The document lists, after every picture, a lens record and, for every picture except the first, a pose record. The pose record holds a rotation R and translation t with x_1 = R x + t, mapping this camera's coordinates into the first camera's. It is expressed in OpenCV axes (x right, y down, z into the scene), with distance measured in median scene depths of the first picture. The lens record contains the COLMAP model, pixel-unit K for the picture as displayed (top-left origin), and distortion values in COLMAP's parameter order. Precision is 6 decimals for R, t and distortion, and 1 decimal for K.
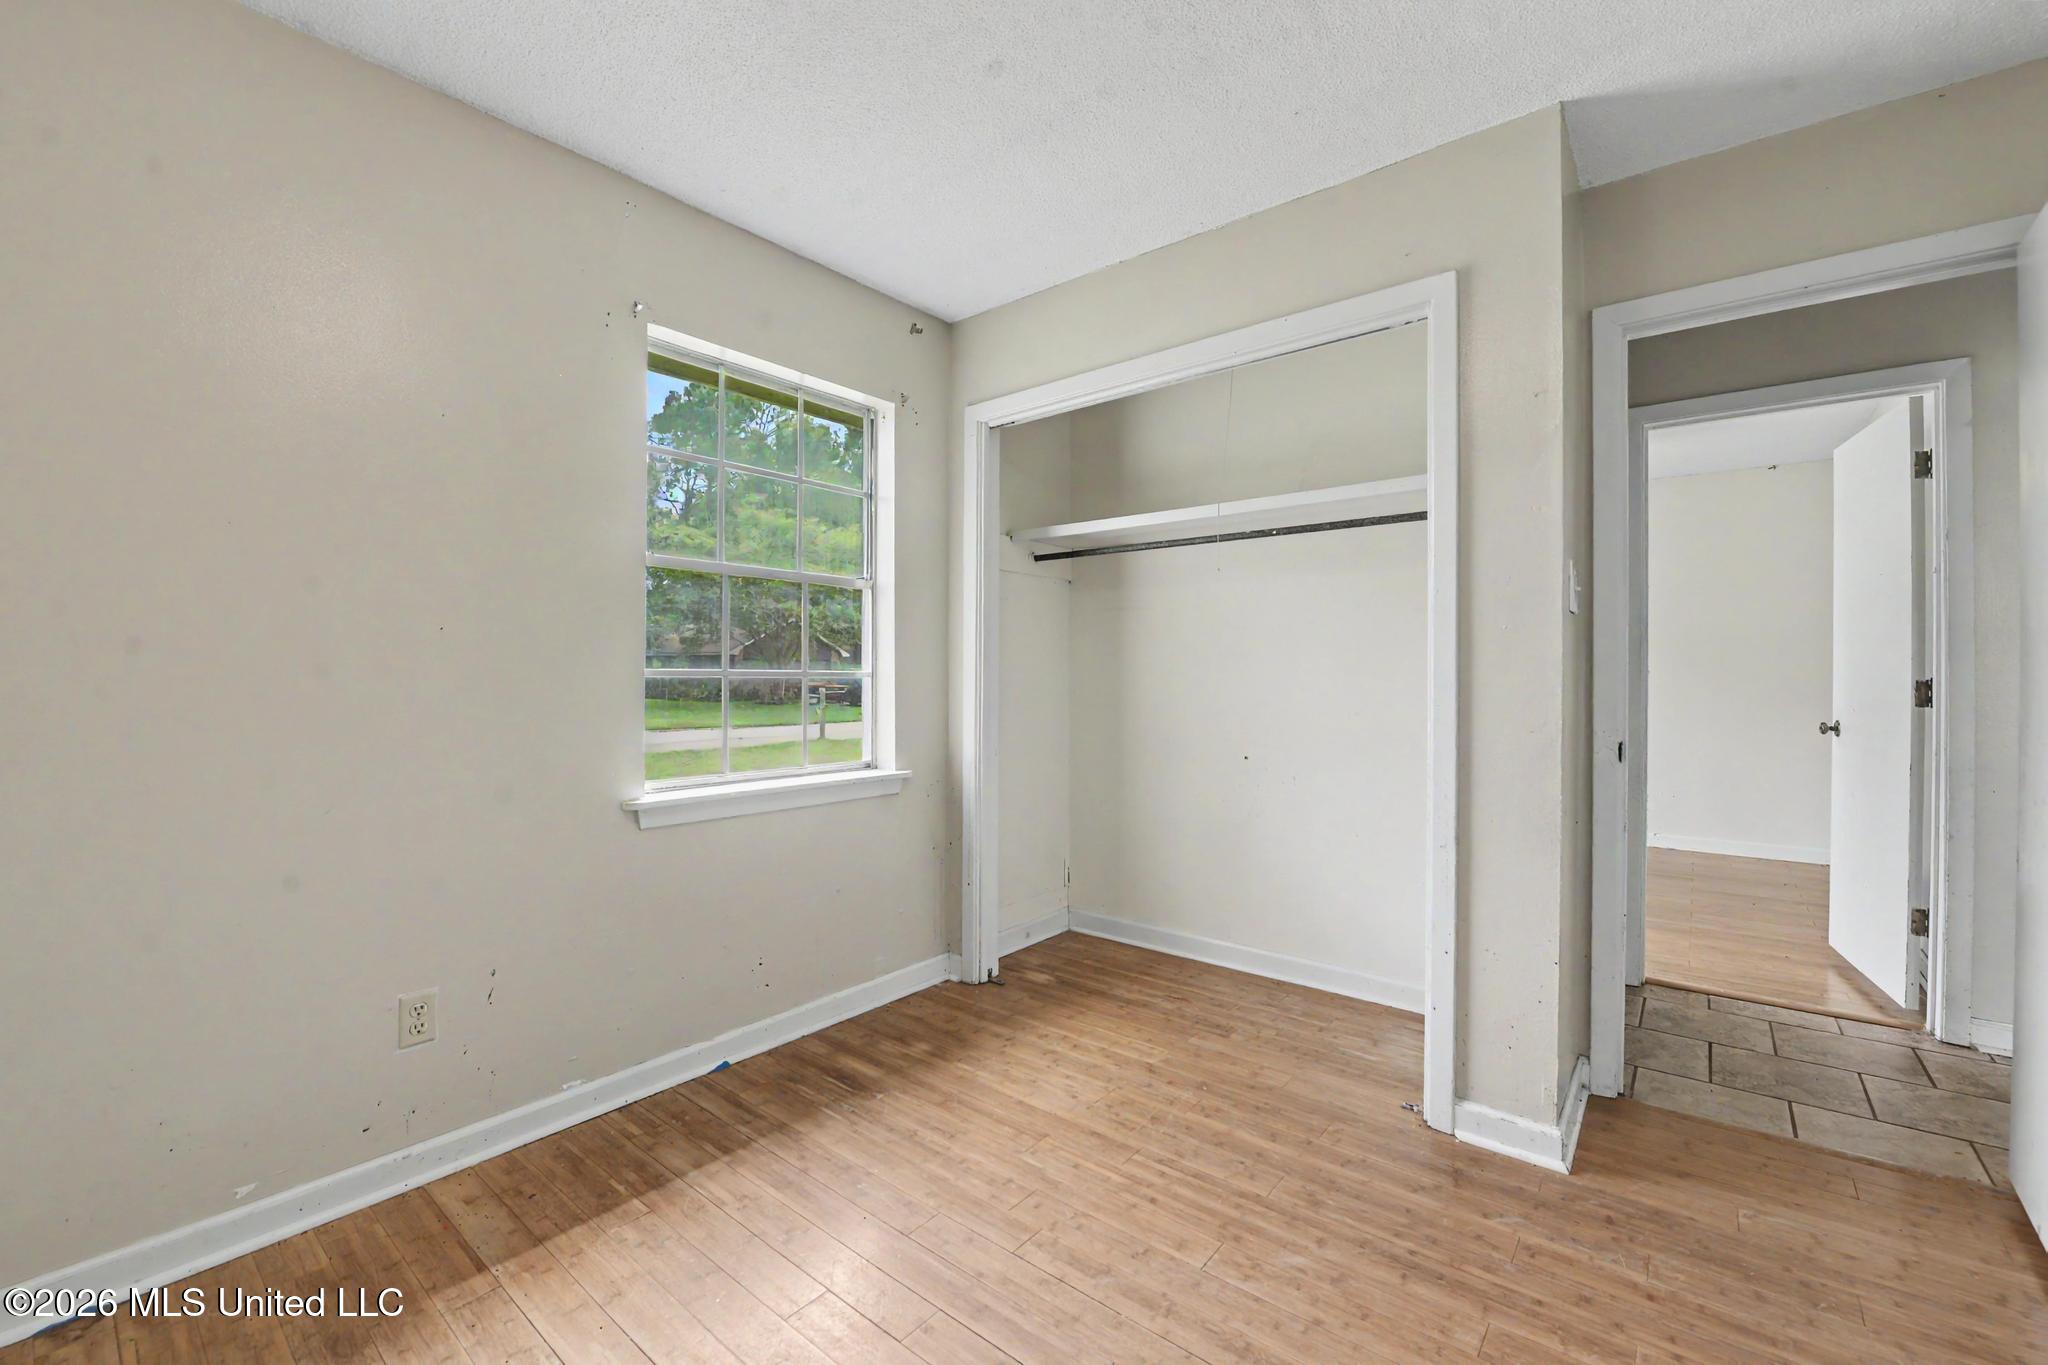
lens RADIAL K [[836.3, 0, 1011.5], [0, 836.3, 684.7], [0, 0, 1]] dist [-0.017599, -0.000262]
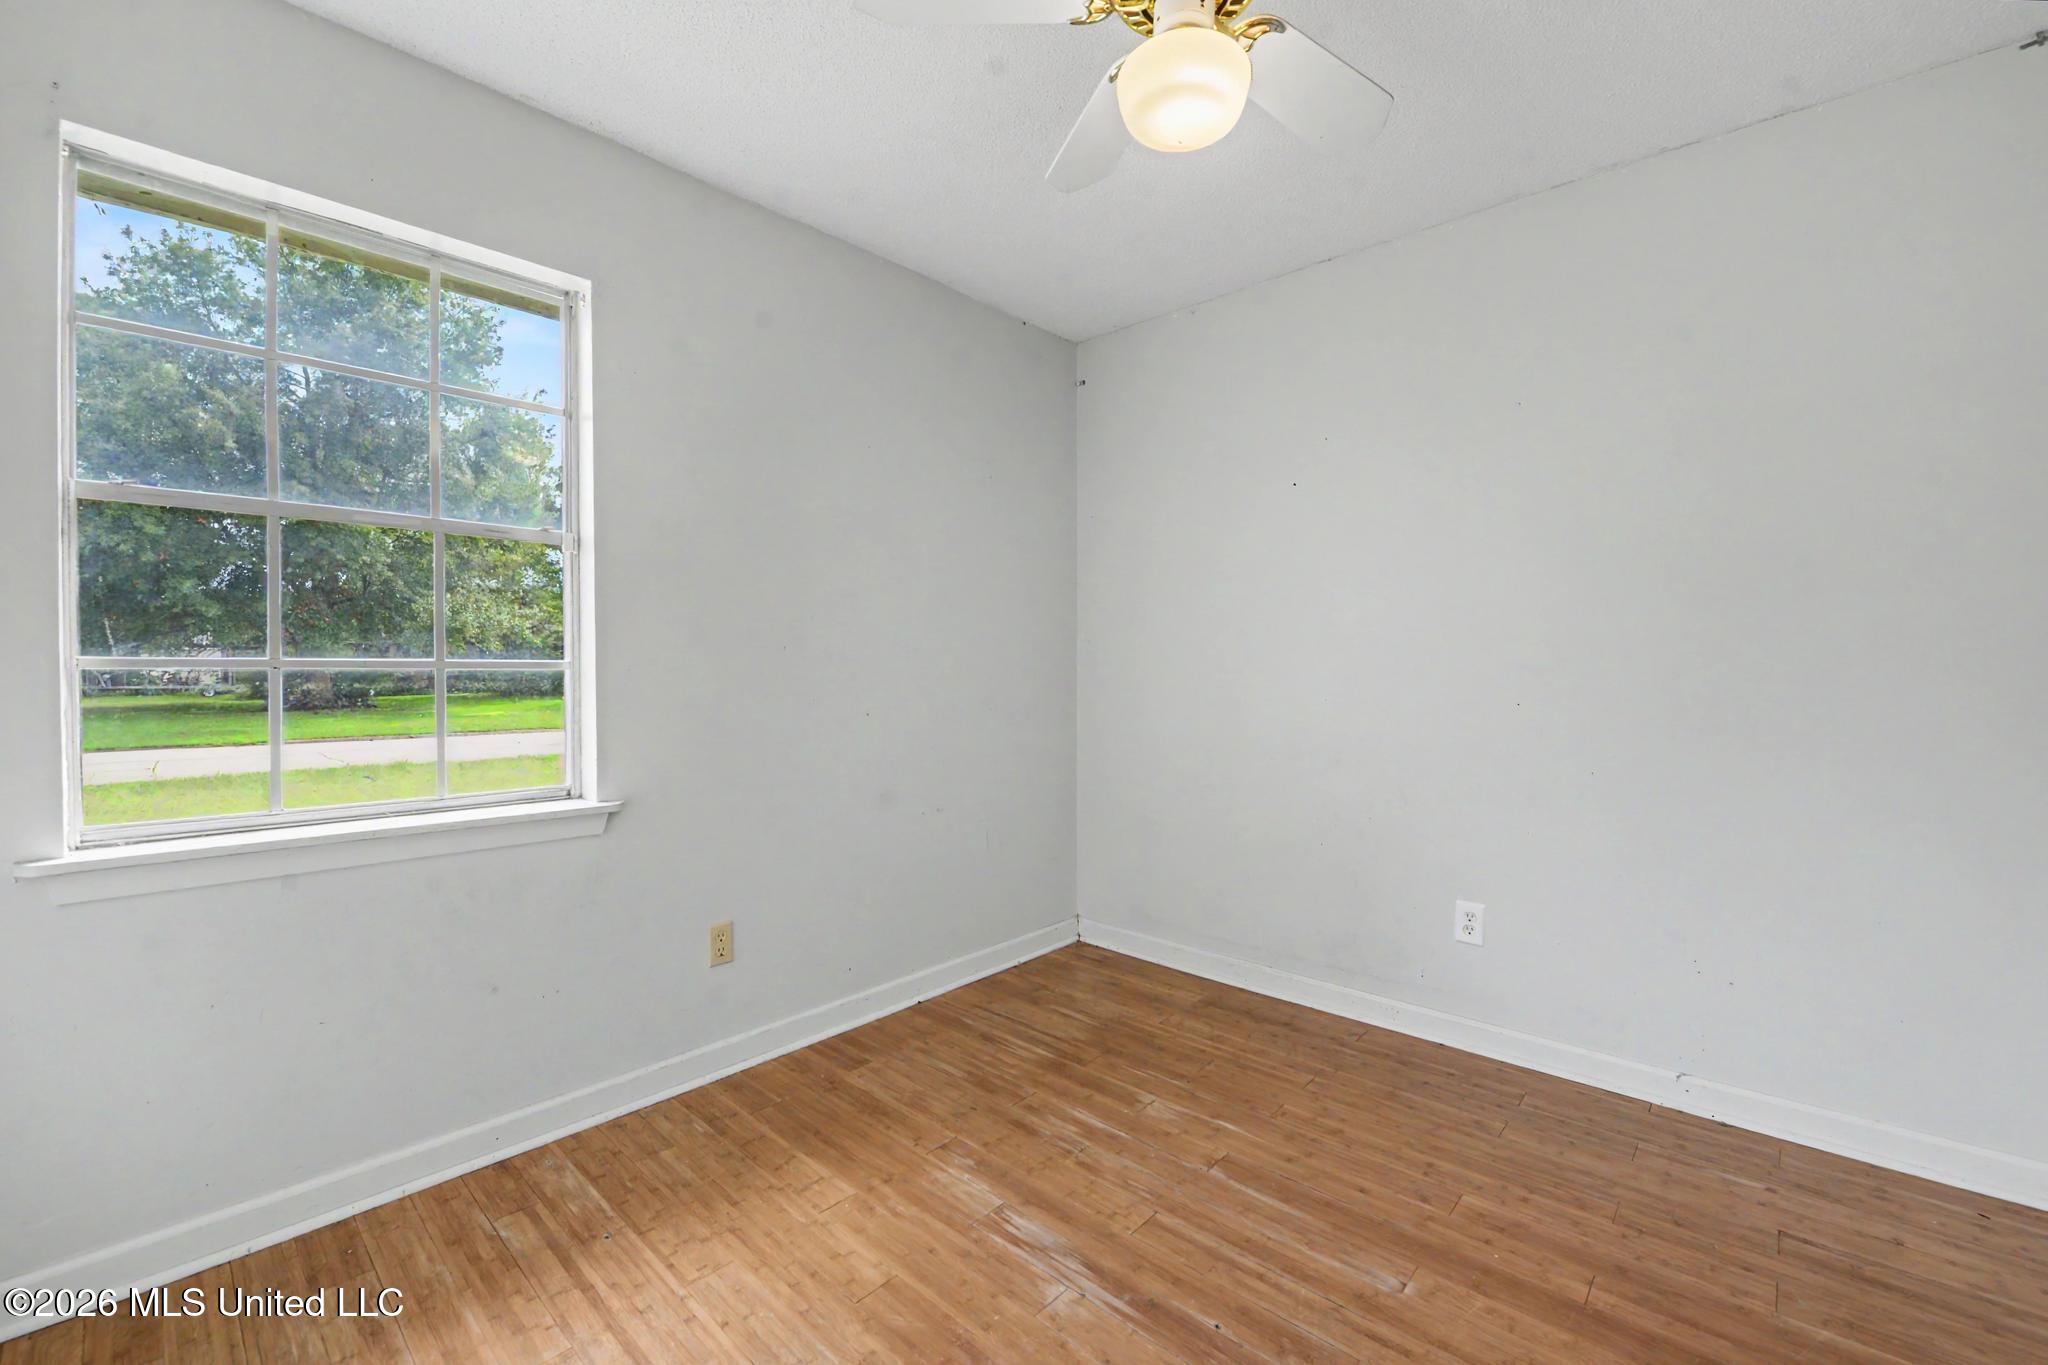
lens RADIAL K [[836.3, 0, 1024.9], [0, 836.3, 668.7], [0, 0, 1]] dist [-0.017599, -0.000262]
pose [[0.998167, -0.002290, -0.060473, 0.325999], [0.001892, 0.999976, -0.006643, -0.004436], [0.060486, 0.006517, 0.998148, 0.395391]]
